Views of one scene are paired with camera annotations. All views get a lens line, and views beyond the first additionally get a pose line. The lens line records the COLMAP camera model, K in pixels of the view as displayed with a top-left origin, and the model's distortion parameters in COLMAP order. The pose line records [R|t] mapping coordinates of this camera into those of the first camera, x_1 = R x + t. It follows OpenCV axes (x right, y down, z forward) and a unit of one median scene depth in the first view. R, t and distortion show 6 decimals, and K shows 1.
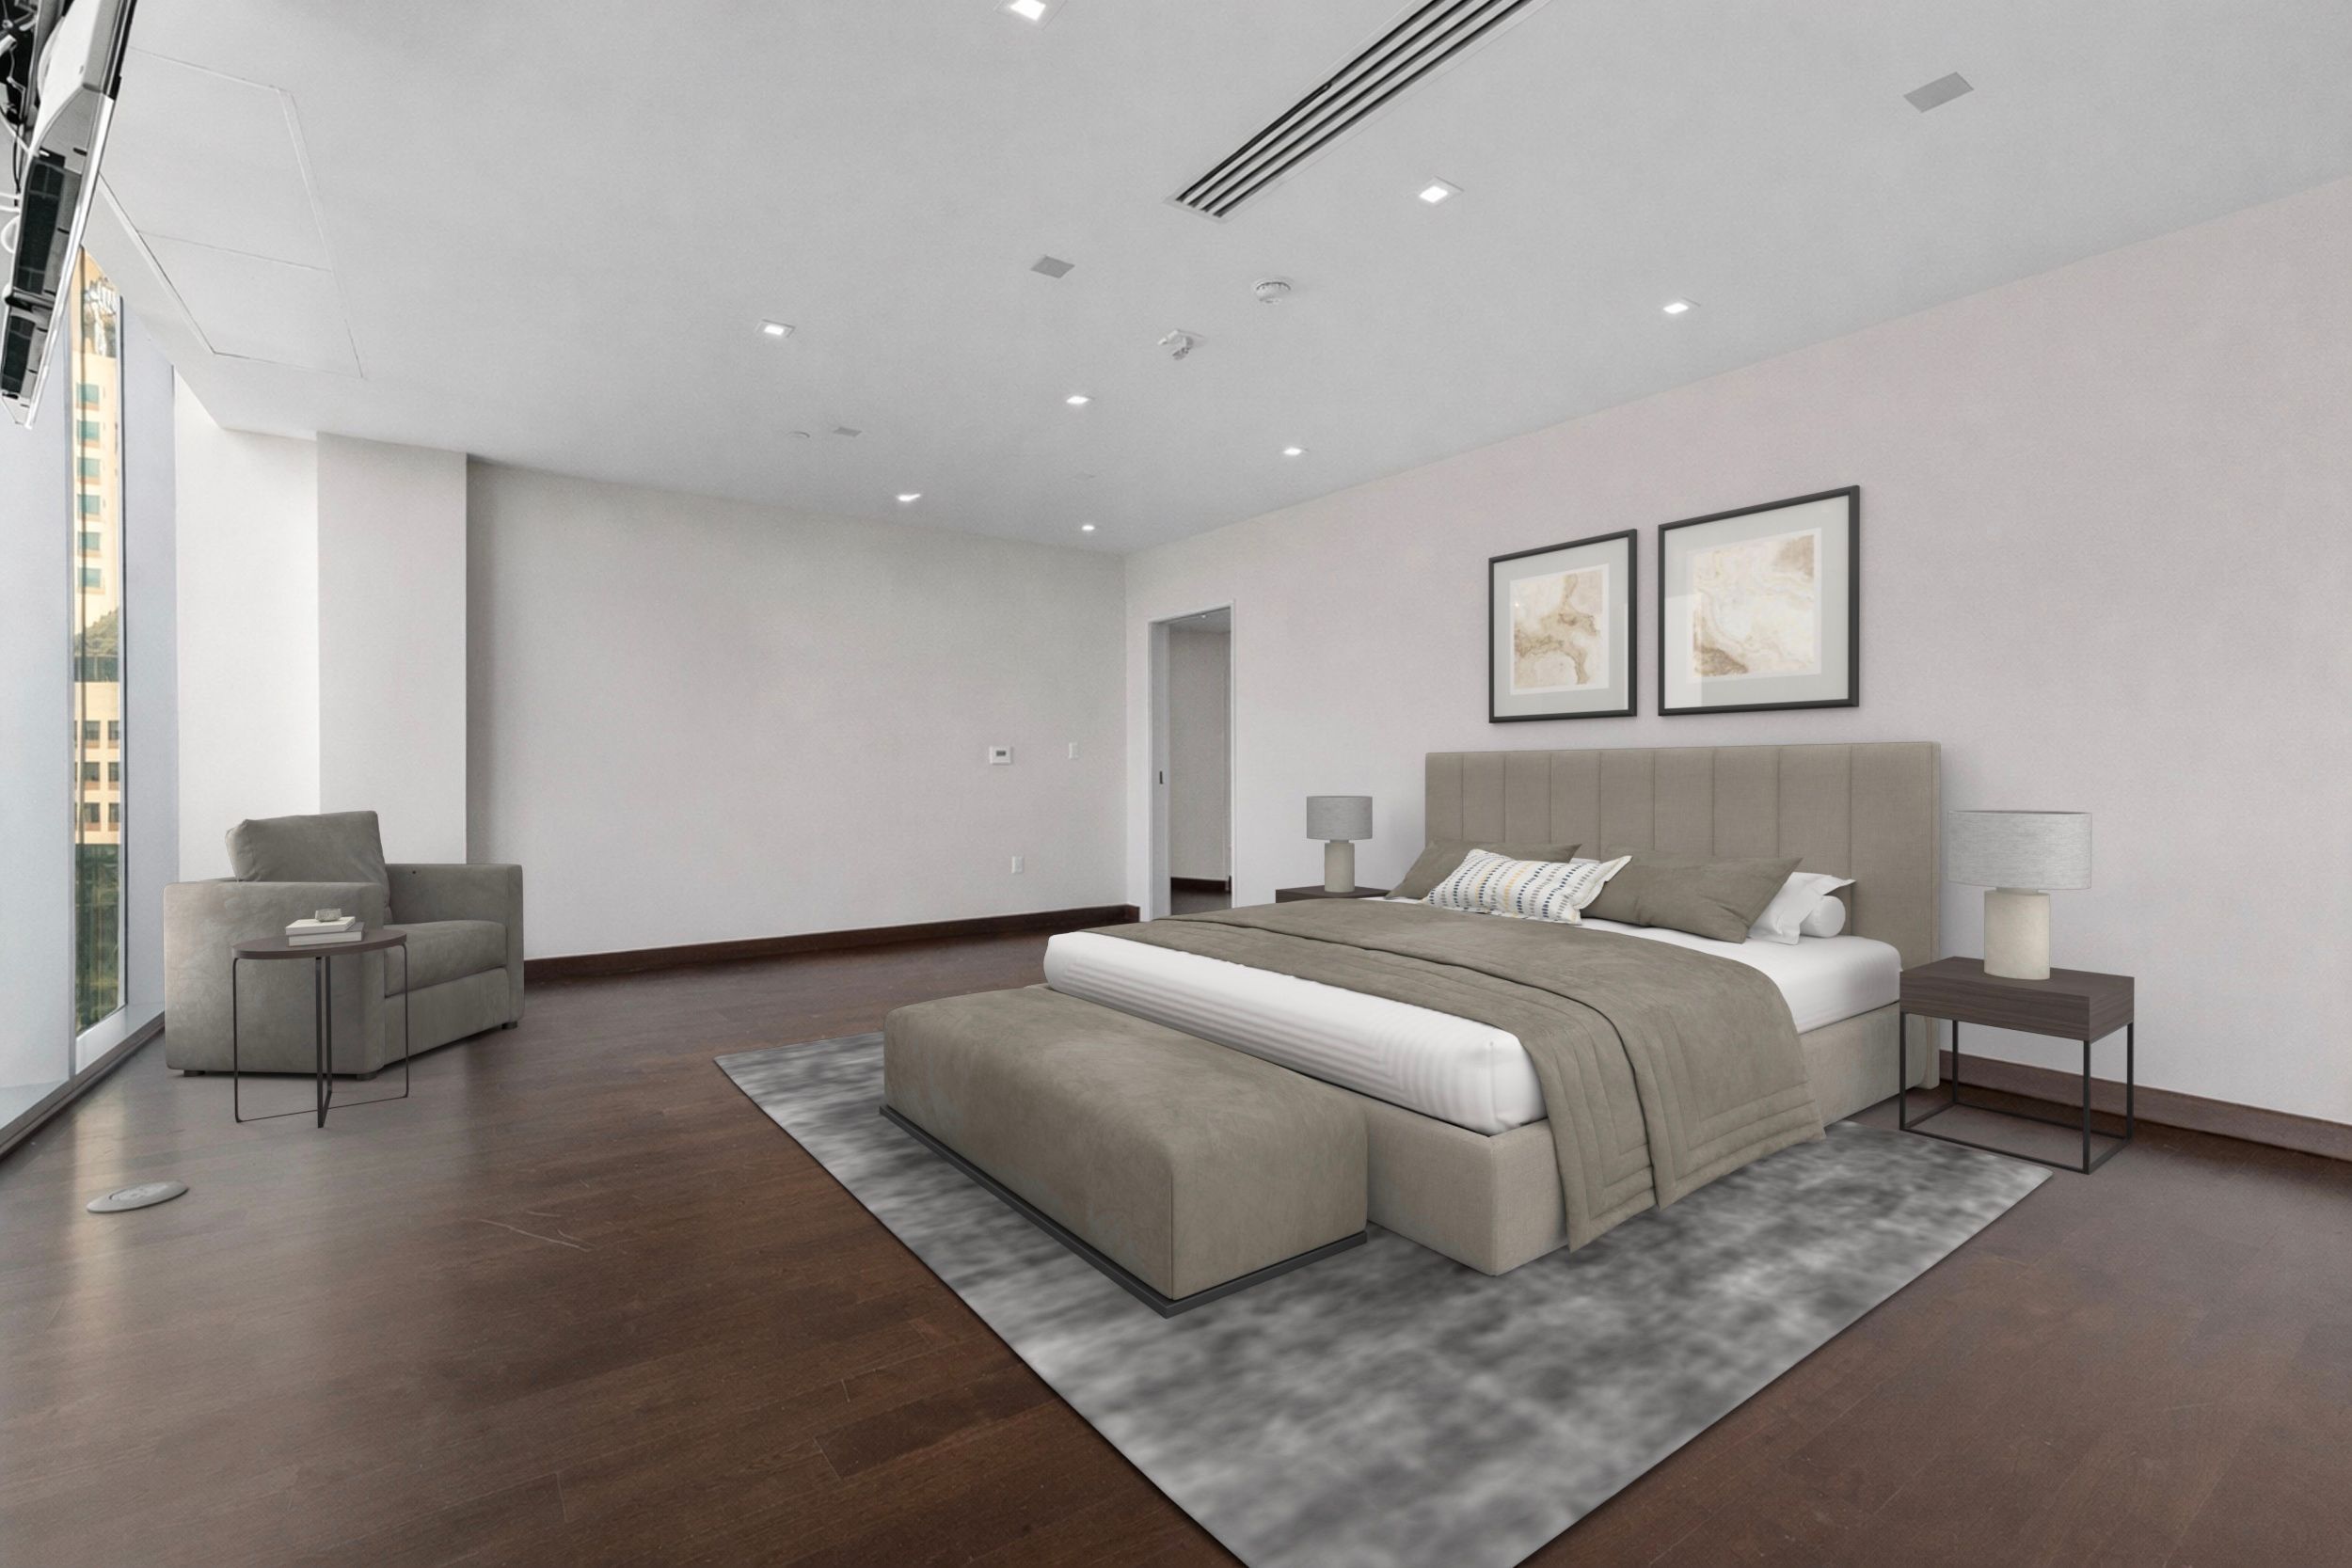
lens RADIAL K [[1034.3, 0, 1176.0], [0, 1034.3, 784.0], [0, 0, 1]] dist [-0.040294, 0.000007]
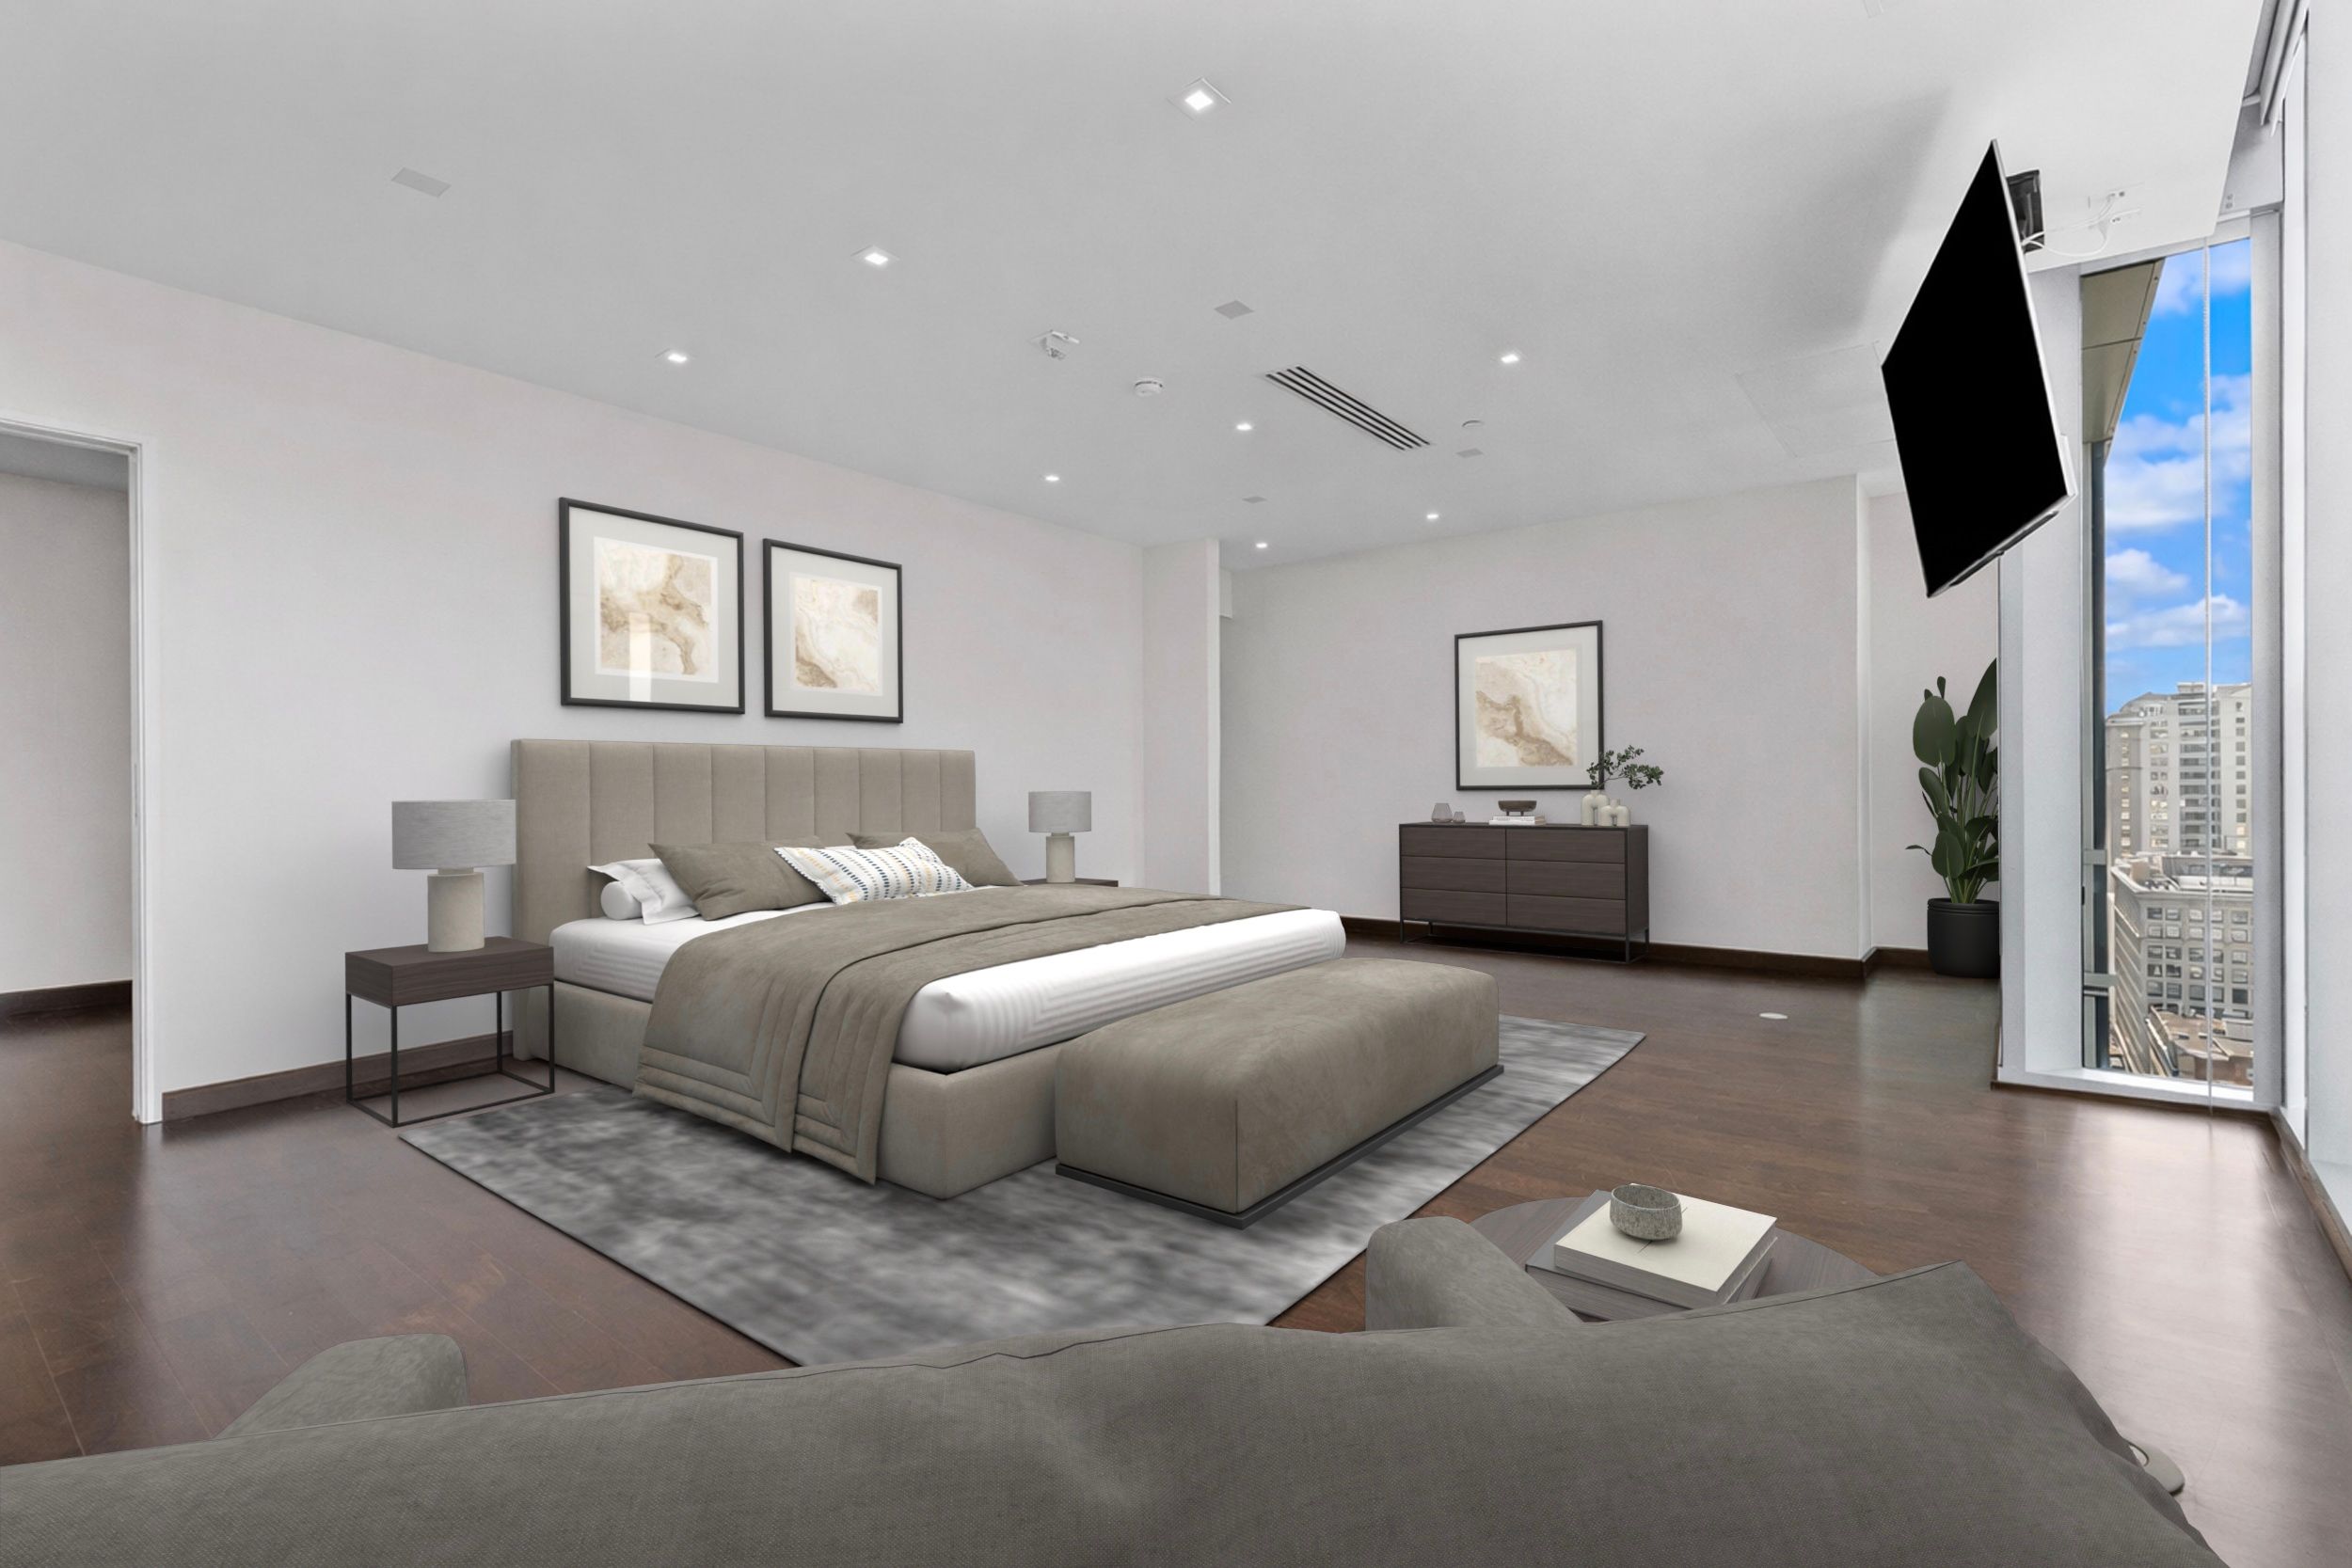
lens RADIAL K [[1076.6, 0, 1175.6], [0, 1076.6, 774.9], [0, 0, 1]] dist [0.011454, -0.000118]
pose [[-0.278998, -0.000227, 0.960292, -0.814784], [0.002099, 0.999997, 0.000847, -0.005463], [-0.960289, 0.002252, -0.278996, 1.002828]]
